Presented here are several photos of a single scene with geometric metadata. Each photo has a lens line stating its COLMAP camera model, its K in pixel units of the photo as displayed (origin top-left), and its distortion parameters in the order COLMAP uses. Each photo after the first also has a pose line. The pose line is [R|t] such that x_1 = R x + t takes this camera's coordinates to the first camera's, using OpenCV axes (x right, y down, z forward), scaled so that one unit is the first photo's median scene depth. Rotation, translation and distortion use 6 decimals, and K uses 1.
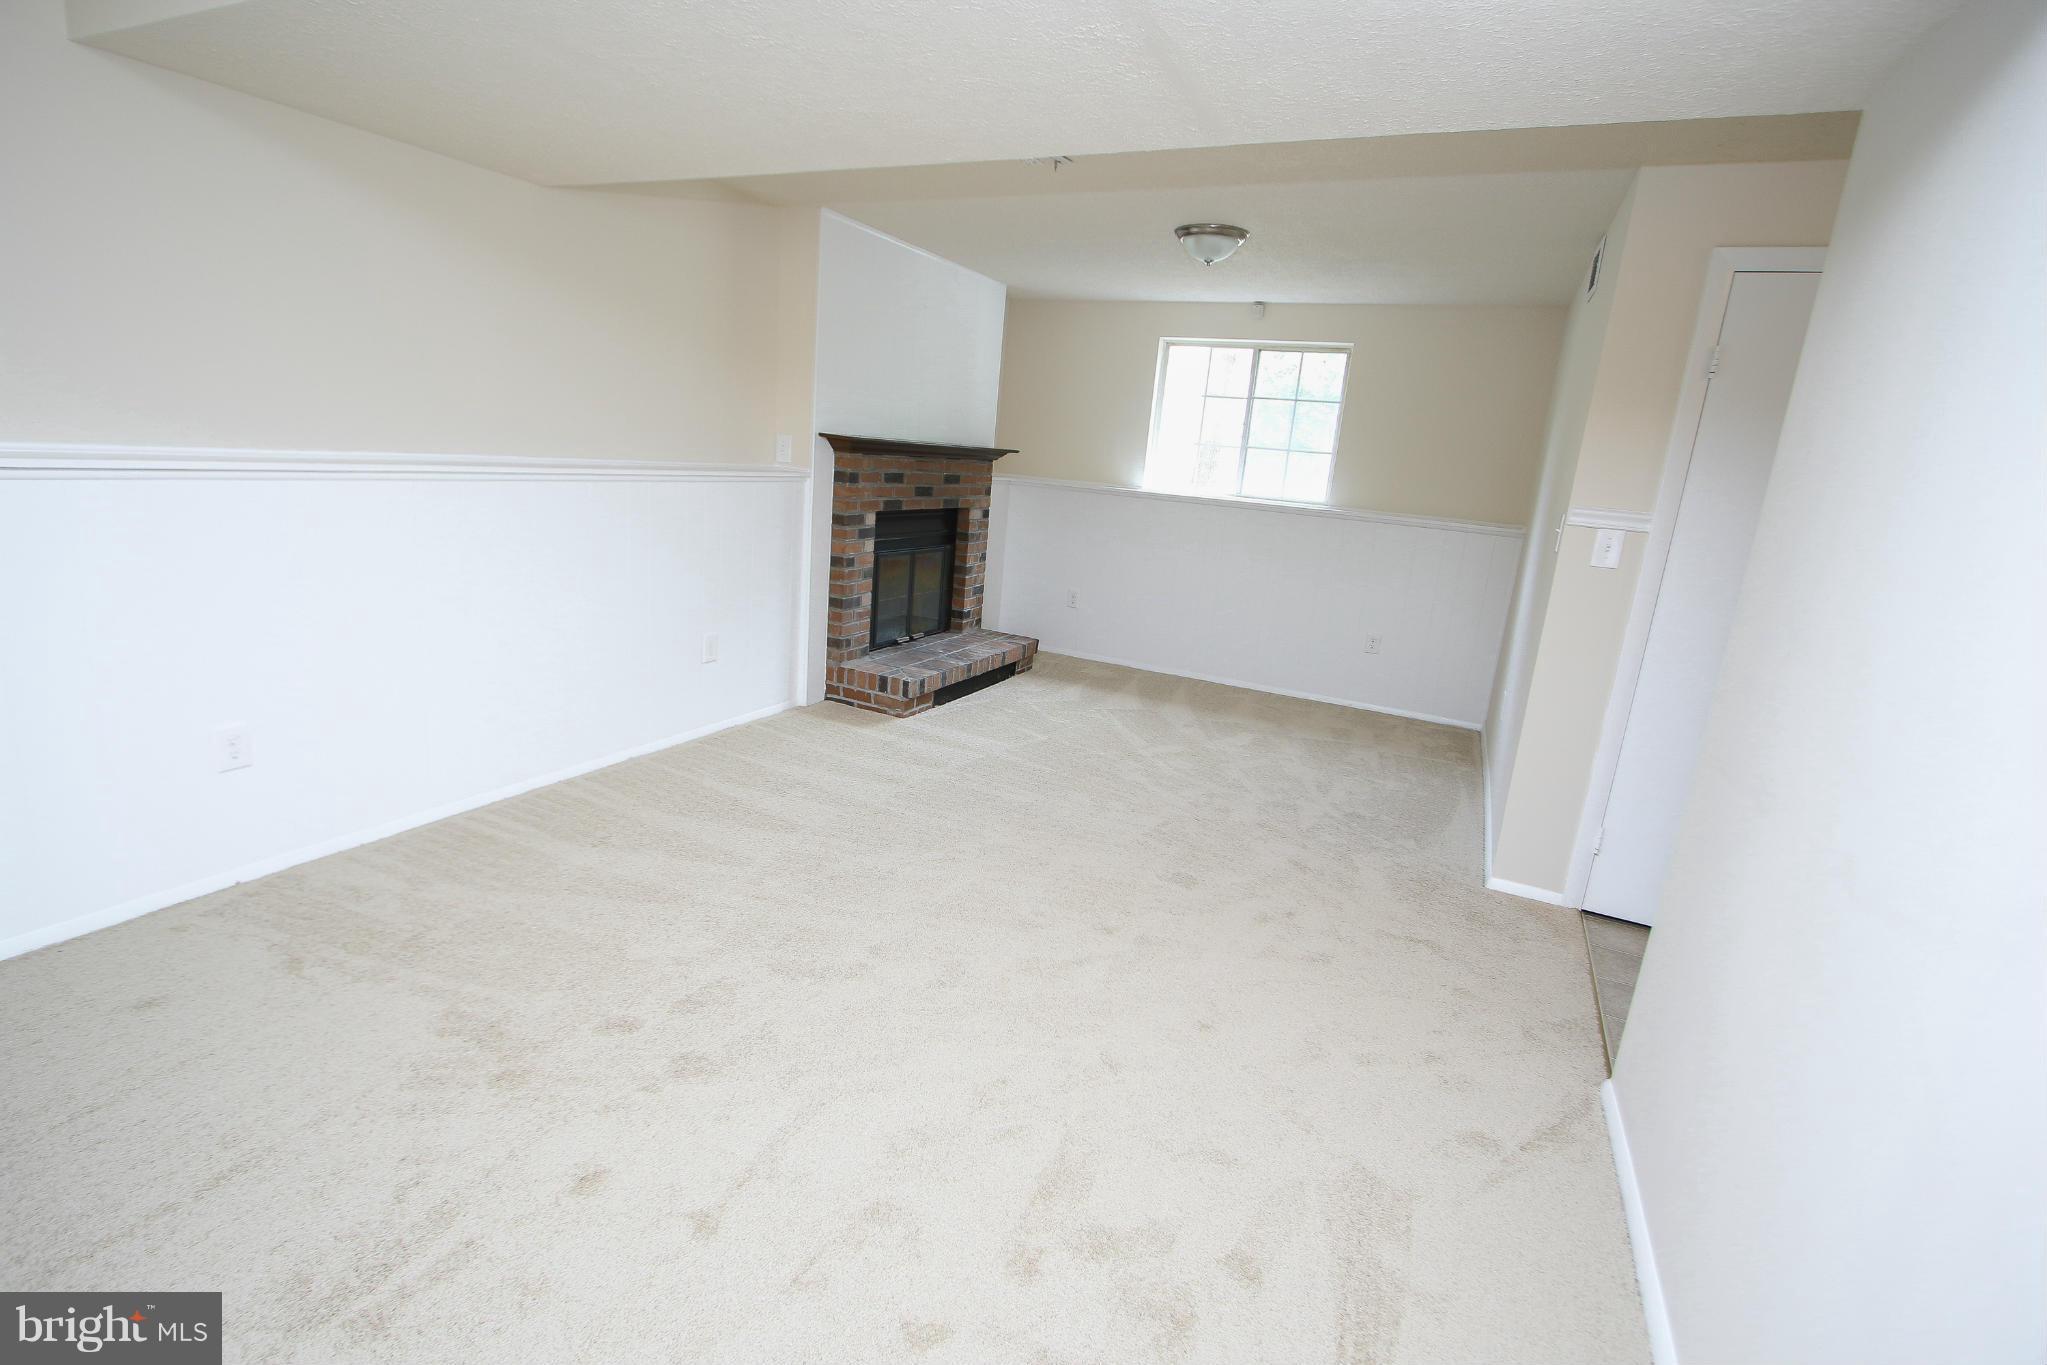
lens RADIAL K [[937.6, 0, 1007.9], [0, 937.6, 665.3], [0, 0, 1]] dist [-0.016520, 0.000650]
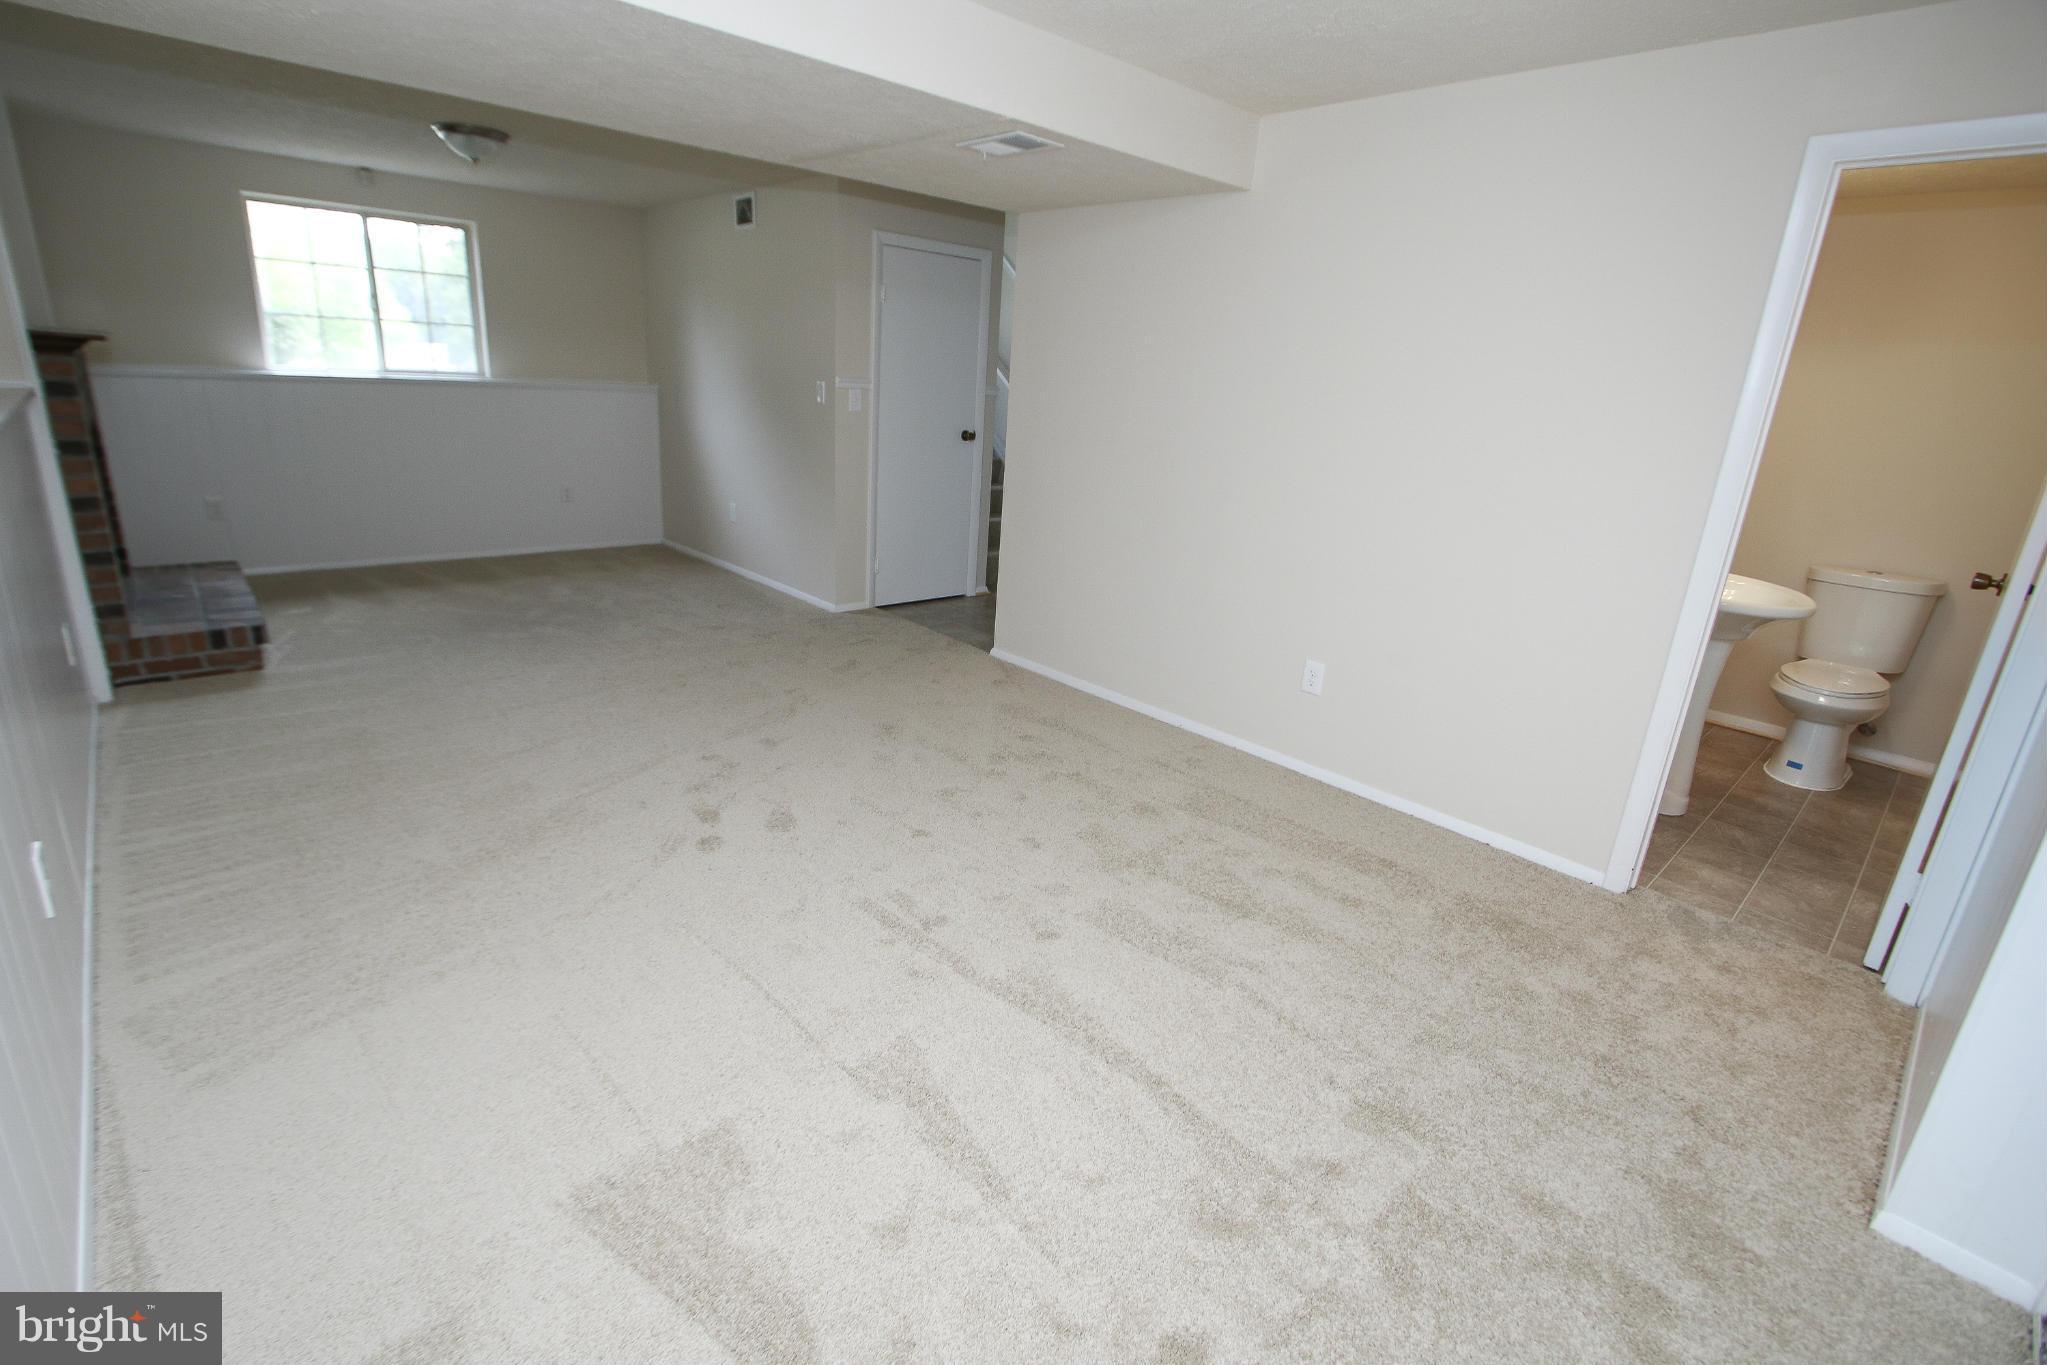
lens RADIAL K [[937.6, 0, 1007.9], [0, 937.6, 665.3], [0, 0, 1]] dist [-0.016520, 0.000650]
pose [[0.369242, -0.333557, 0.867410, -0.551321], [0.176888, 0.941530, 0.286761, -0.065047], [-0.912344, 0.047550, 0.406654, 0.024043]]
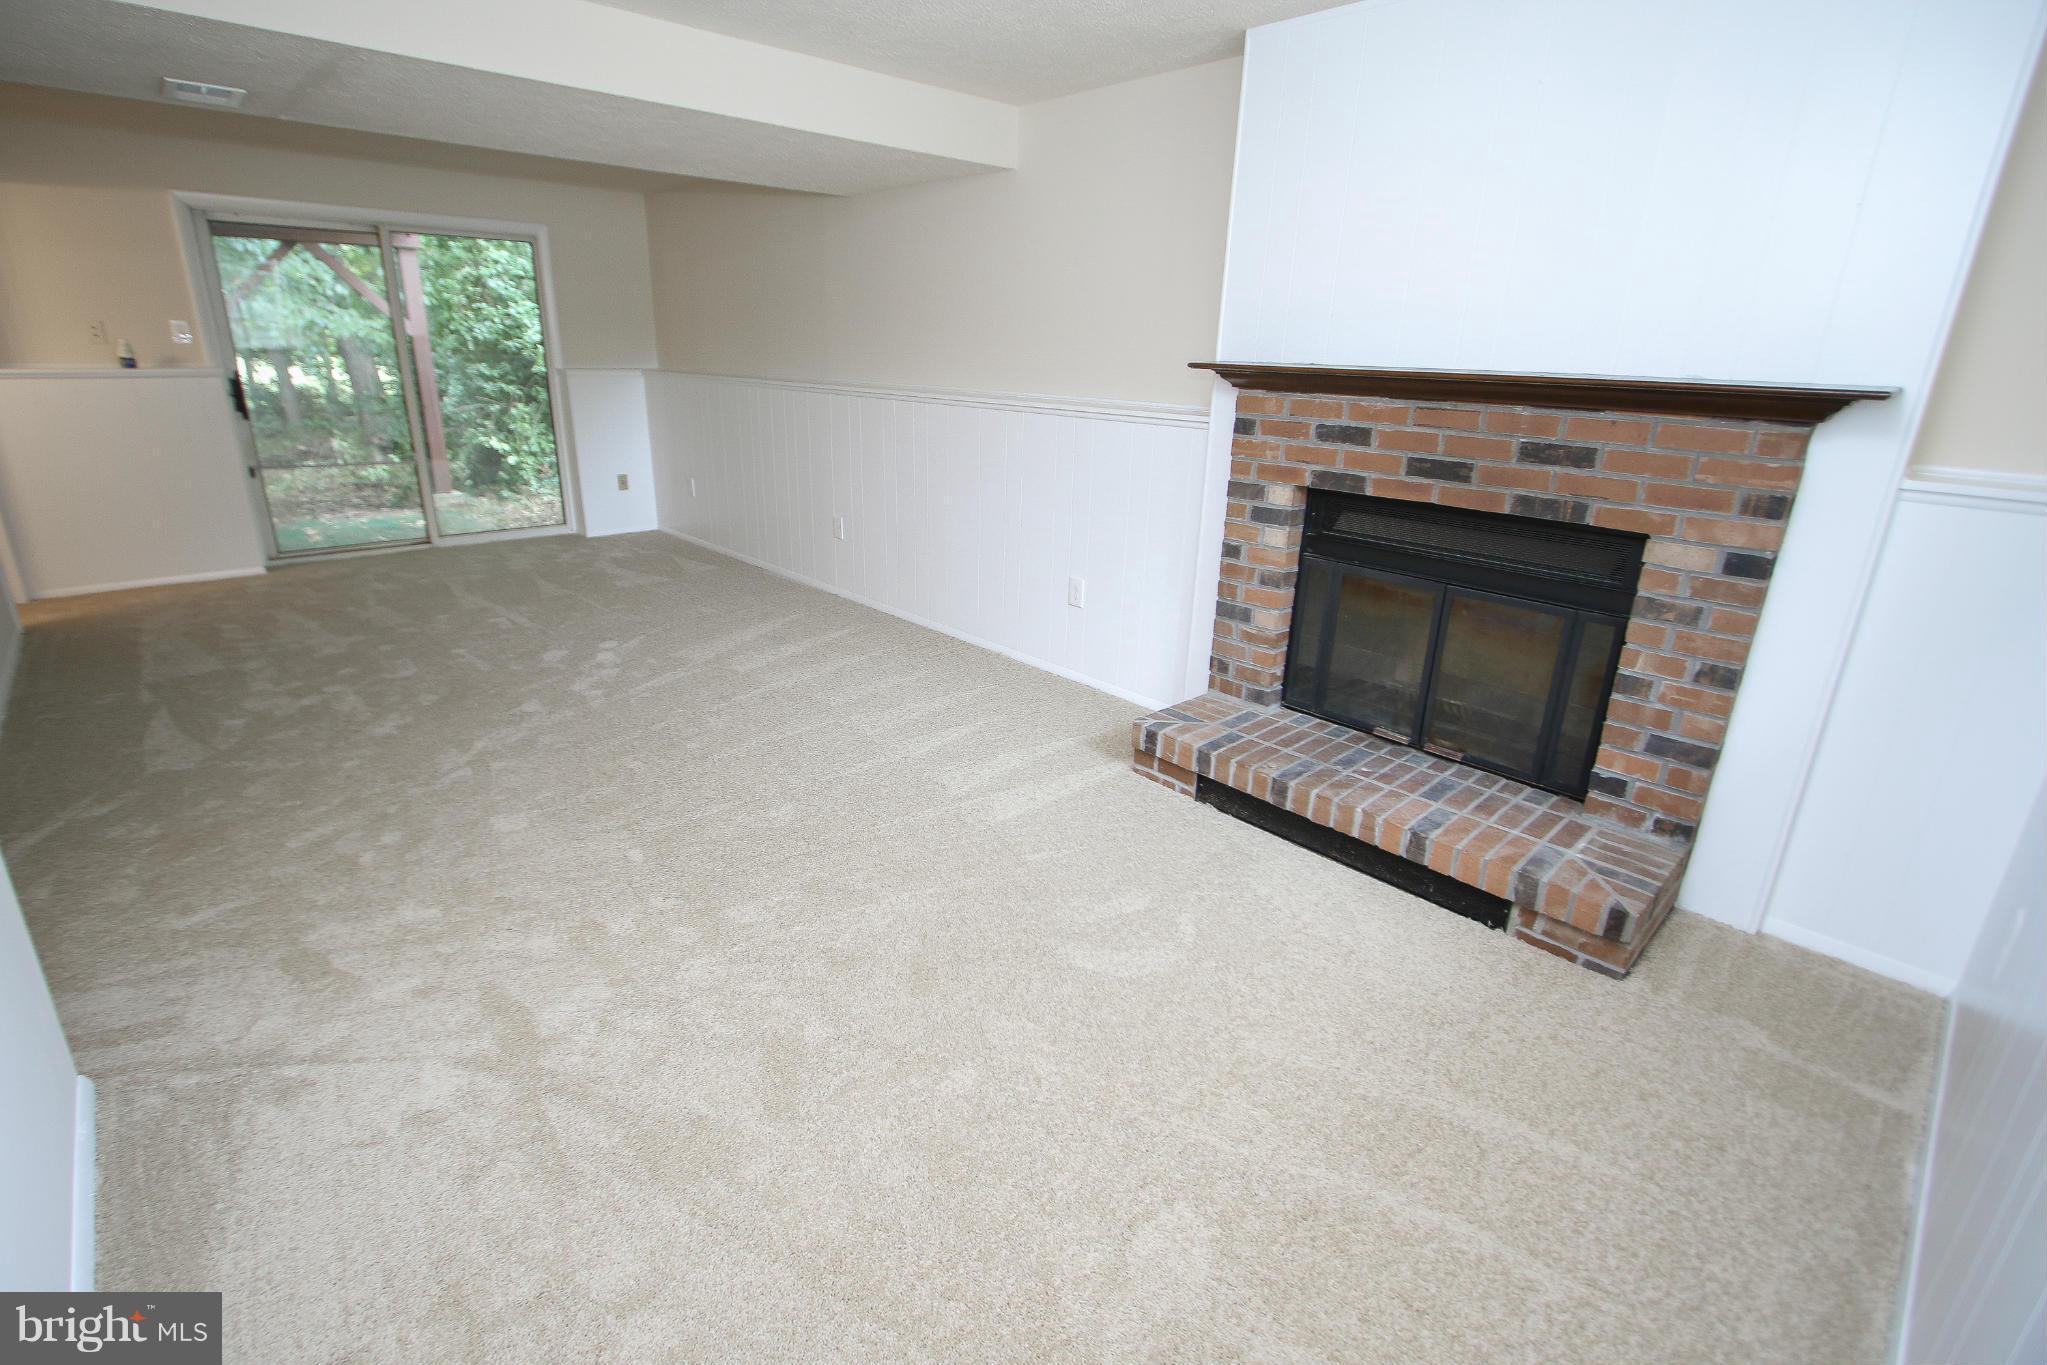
lens RADIAL K [[937.6, 0, 1007.9], [0, 937.6, 665.3], [0, 0, 1]] dist [-0.016520, 0.000650]
pose [[-0.348915, 0.214892, -0.912184, 0.497153], [-0.262208, 0.912095, 0.315166, -0.193055], [0.899725, 0.349148, -0.261897, 0.991172]]
